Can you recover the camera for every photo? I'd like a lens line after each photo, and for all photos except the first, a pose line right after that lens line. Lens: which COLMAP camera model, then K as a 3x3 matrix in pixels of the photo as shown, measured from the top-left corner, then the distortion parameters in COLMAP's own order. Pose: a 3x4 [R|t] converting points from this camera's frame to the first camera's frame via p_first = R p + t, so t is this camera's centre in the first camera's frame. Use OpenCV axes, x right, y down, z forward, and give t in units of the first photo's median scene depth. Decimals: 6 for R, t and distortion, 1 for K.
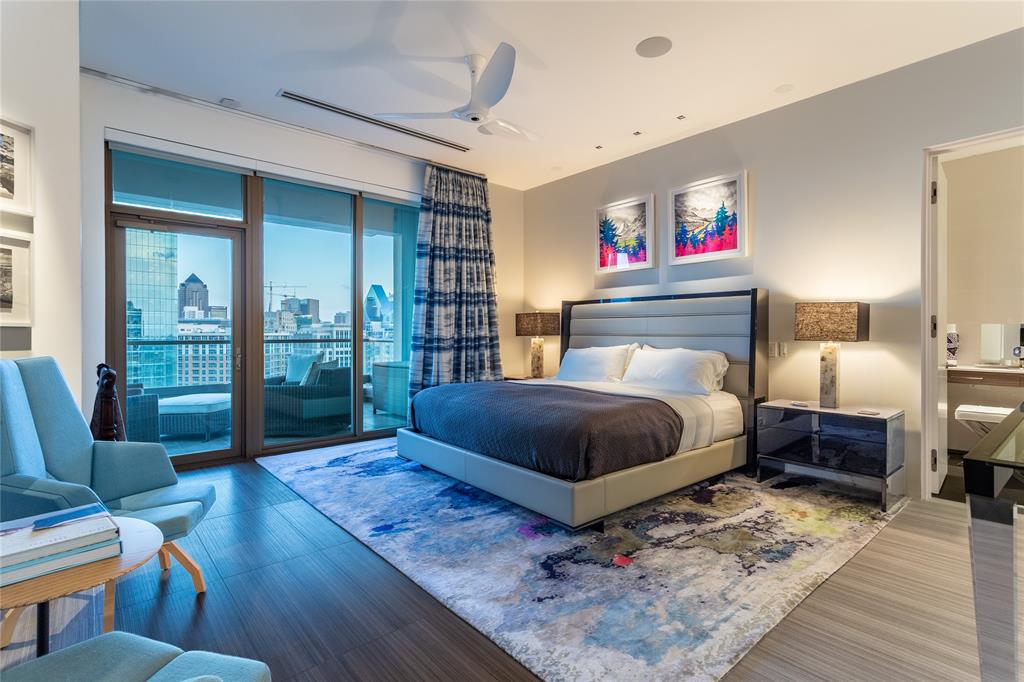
lens RADIAL K [[499.4, 0, 515.9], [0, 499.4, 336.4], [0, 0, 1]] dist [0.009655, 0.000783]
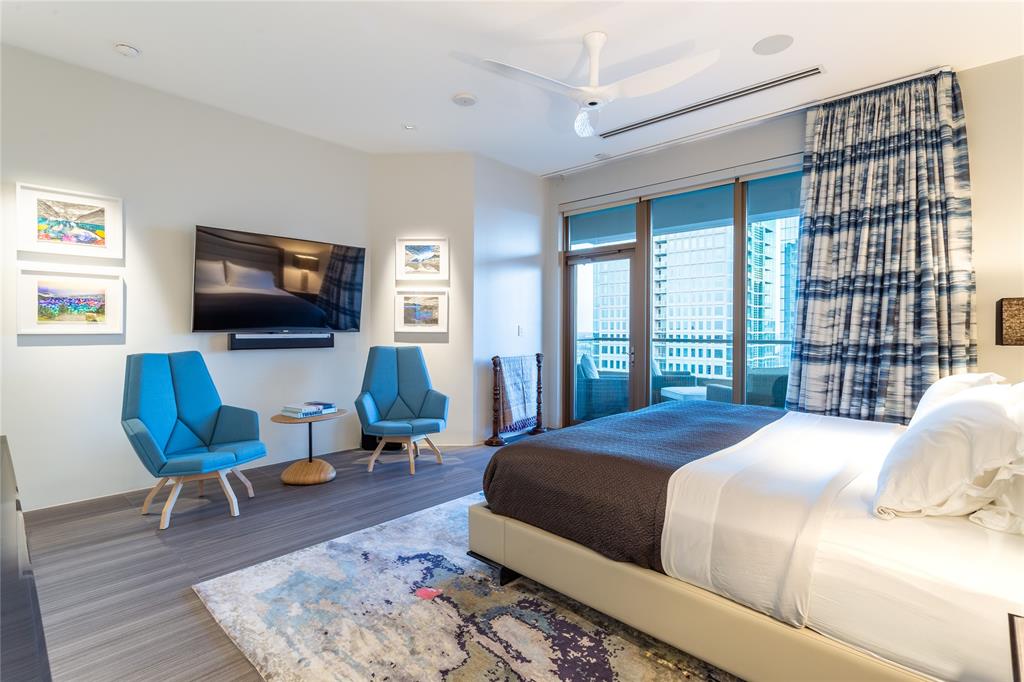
lens RADIAL K [[499.4, 0, 514.6], [0, 499.4, 333.8], [0, 0, 1]] dist [0.009655, 0.000783]
pose [[0.095347, 0.015178, -0.995328, 0.620496], [-0.004583, 0.999880, 0.014809, -0.023179], [0.995434, 0.003150, 0.095405, 0.584579]]
